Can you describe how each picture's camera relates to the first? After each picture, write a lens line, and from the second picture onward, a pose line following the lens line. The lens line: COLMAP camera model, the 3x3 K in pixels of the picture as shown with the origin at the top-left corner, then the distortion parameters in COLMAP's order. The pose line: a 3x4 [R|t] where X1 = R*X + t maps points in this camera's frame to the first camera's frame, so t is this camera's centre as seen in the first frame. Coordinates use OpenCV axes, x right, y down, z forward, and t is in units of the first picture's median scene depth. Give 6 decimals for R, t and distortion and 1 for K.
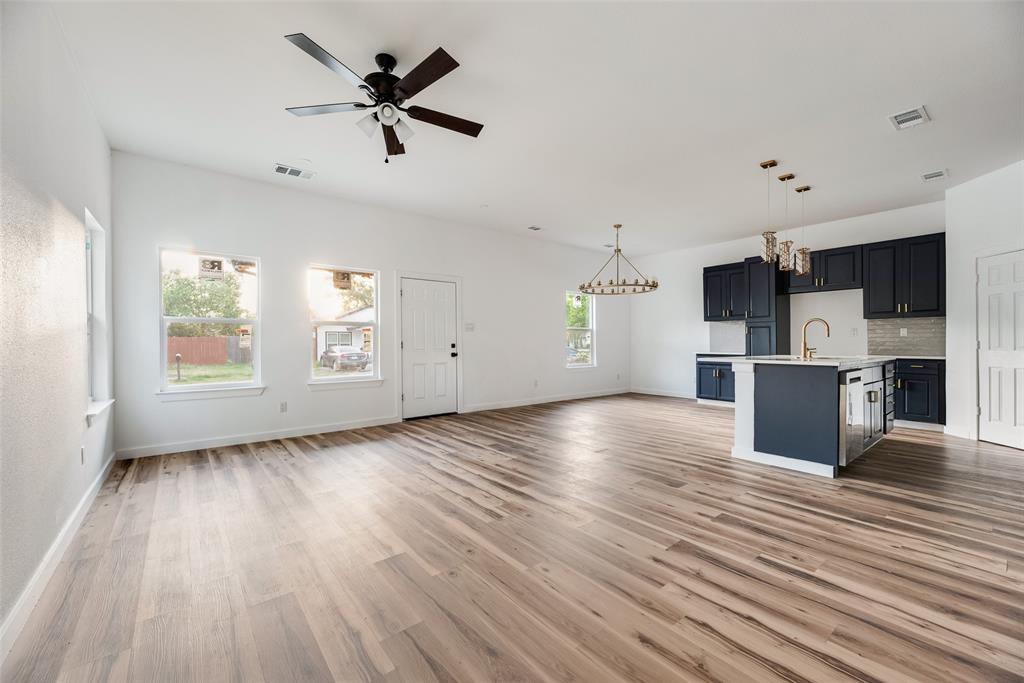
lens RADIAL K [[414.8, 0, 512.4], [0, 414.8, 345.2], [0, 0, 1]] dist [0.005122, -0.000952]
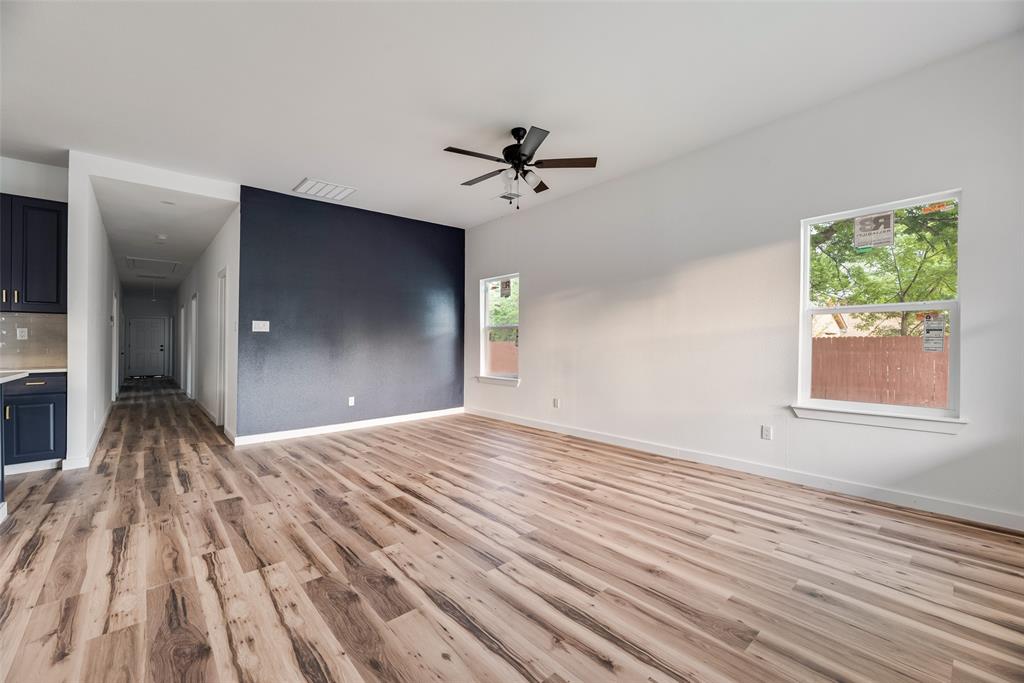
lens RADIAL K [[414.8, 0, 508.1], [0, 414.8, 340.4], [0, 0, 1]] dist [0.005122, -0.000952]
pose [[-0.999140, 0.008547, -0.040563, -0.161624], [0.008562, 0.999963, -0.000186, -0.013097], [0.040560, -0.000533, -0.999177, 1.669728]]
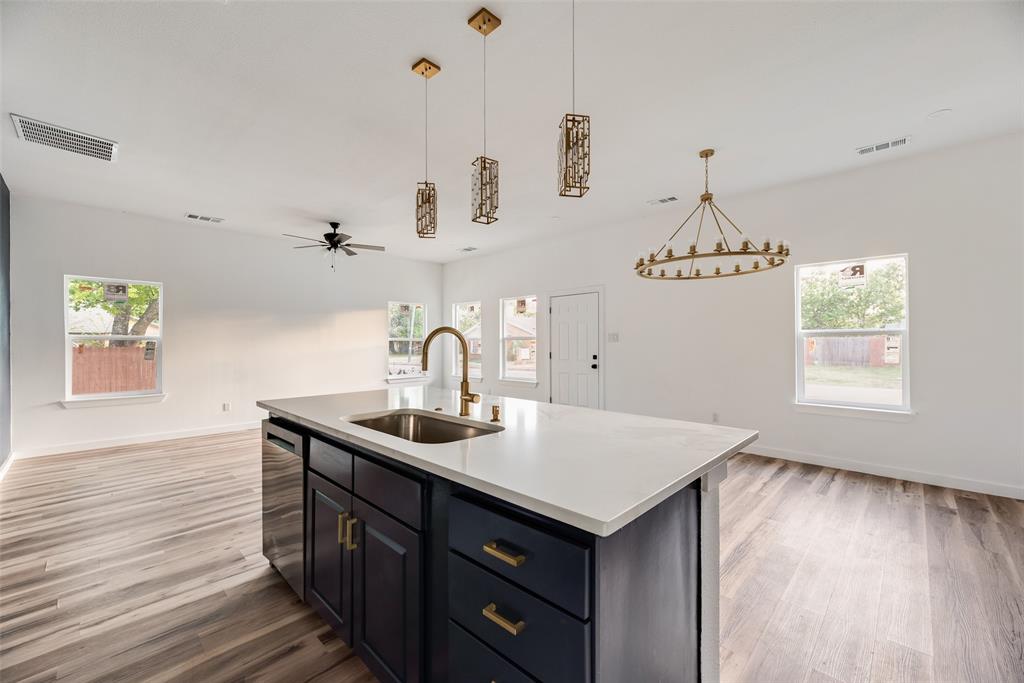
lens RADIAL K [[414.8, 0, 515.2], [0, 414.8, 322.9], [0, 0, 1]] dist [0.005122, -0.000952]
pose [[0.116179, -0.044964, -0.992210, 1.399473], [-0.003602, 0.998949, -0.045692, -0.058768], [0.993222, 0.008882, 0.115895, 1.197816]]
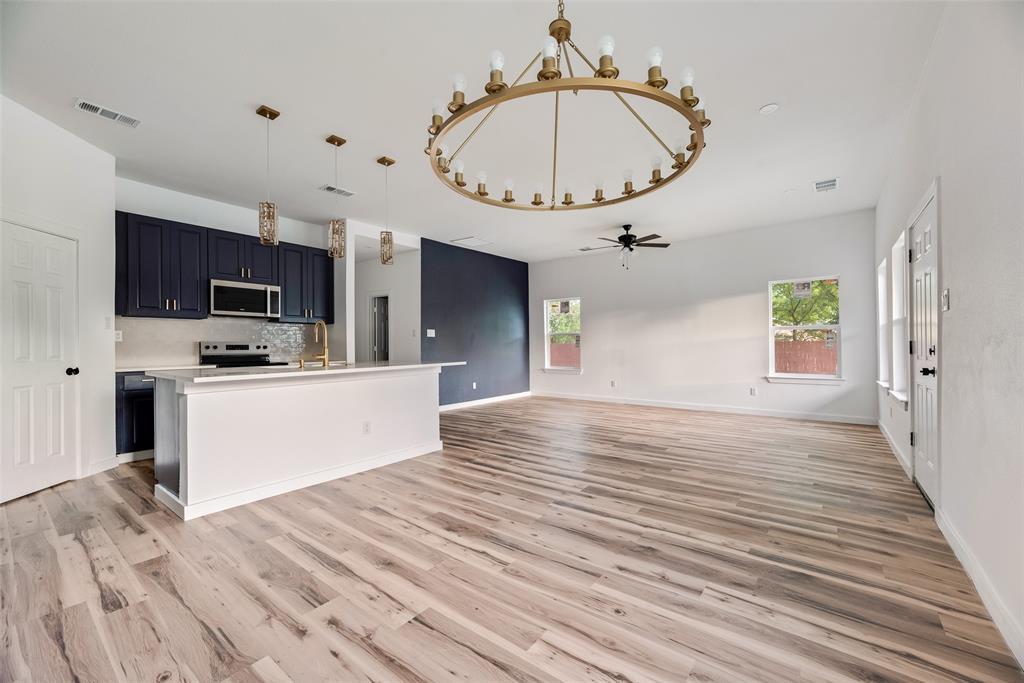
lens RADIAL K [[414.8, 0, 510.2], [0, 414.8, 334.6], [0, 0, 1]] dist [0.005122, -0.000952]
pose [[-0.975313, 0.003227, -0.220803, 0.631306], [0.007705, 0.999782, -0.019422, -0.017937], [0.220692, -0.020644, -0.975125, 2.269209]]
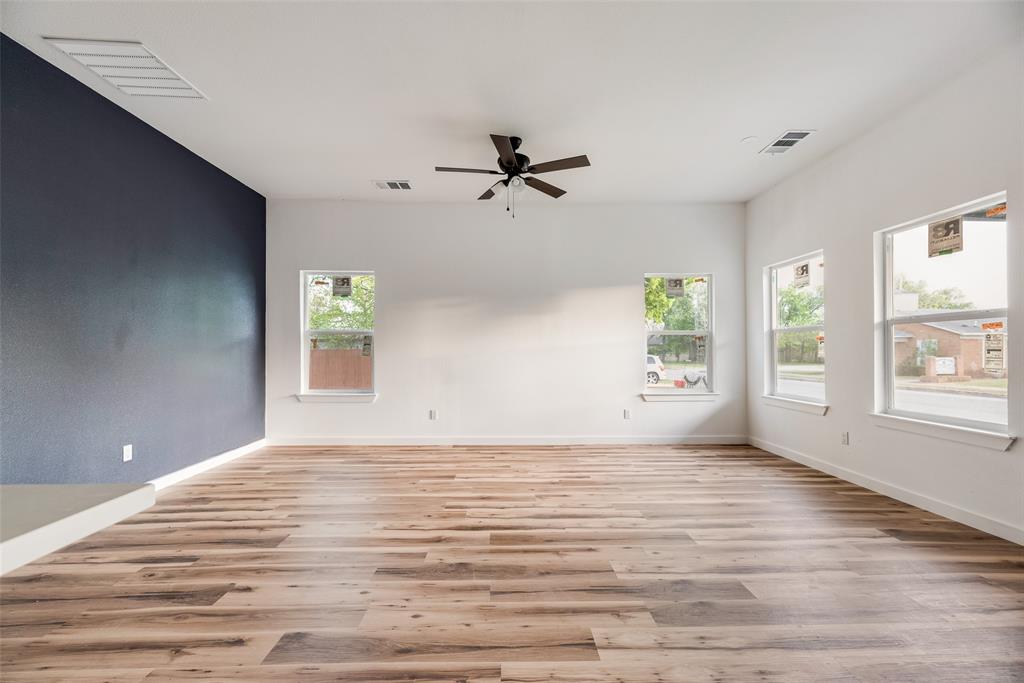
lens RADIAL K [[414.8, 0, 513.4], [0, 414.8, 344.6], [0, 0, 1]] dist [0.005122, -0.000952]
pose [[-0.612206, -0.009851, -0.790637, 0.534363], [-0.002682, 0.999943, -0.010383, -0.013146], [0.790694, -0.004236, -0.612197, 1.295292]]
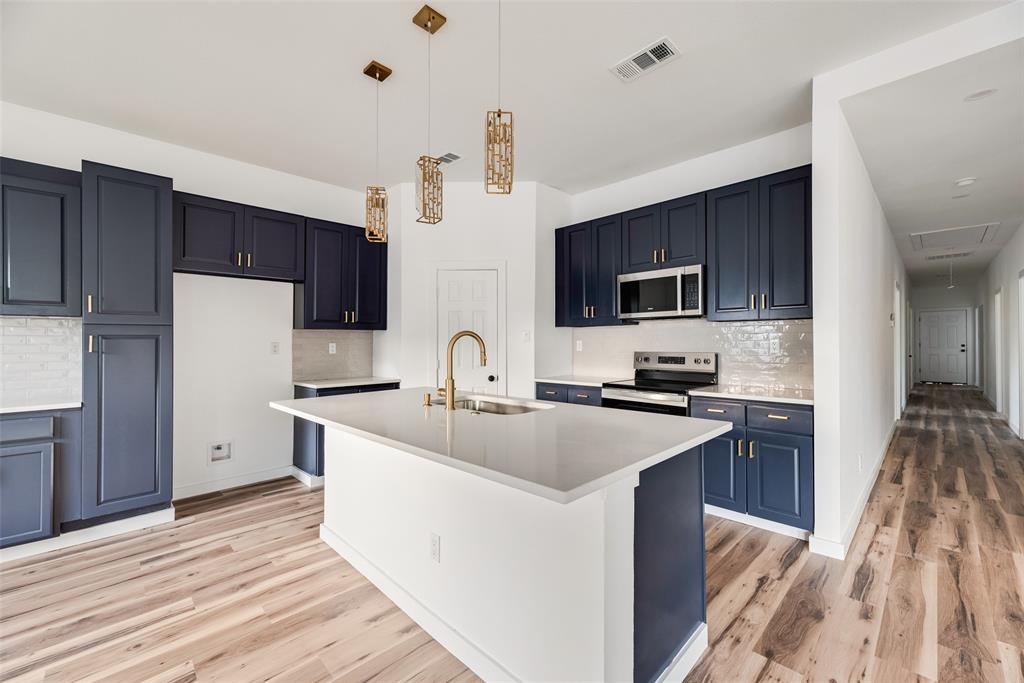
lens RADIAL K [[414.8, 0, 514.0], [0, 414.8, 338.5], [0, 0, 1]] dist [0.005122, -0.000952]
pose [[-0.096420, 0.011978, 0.995269, 0.241417], [0.014896, 0.999833, -0.010590, -0.057514], [-0.995229, 0.013804, -0.096583, 1.159427]]
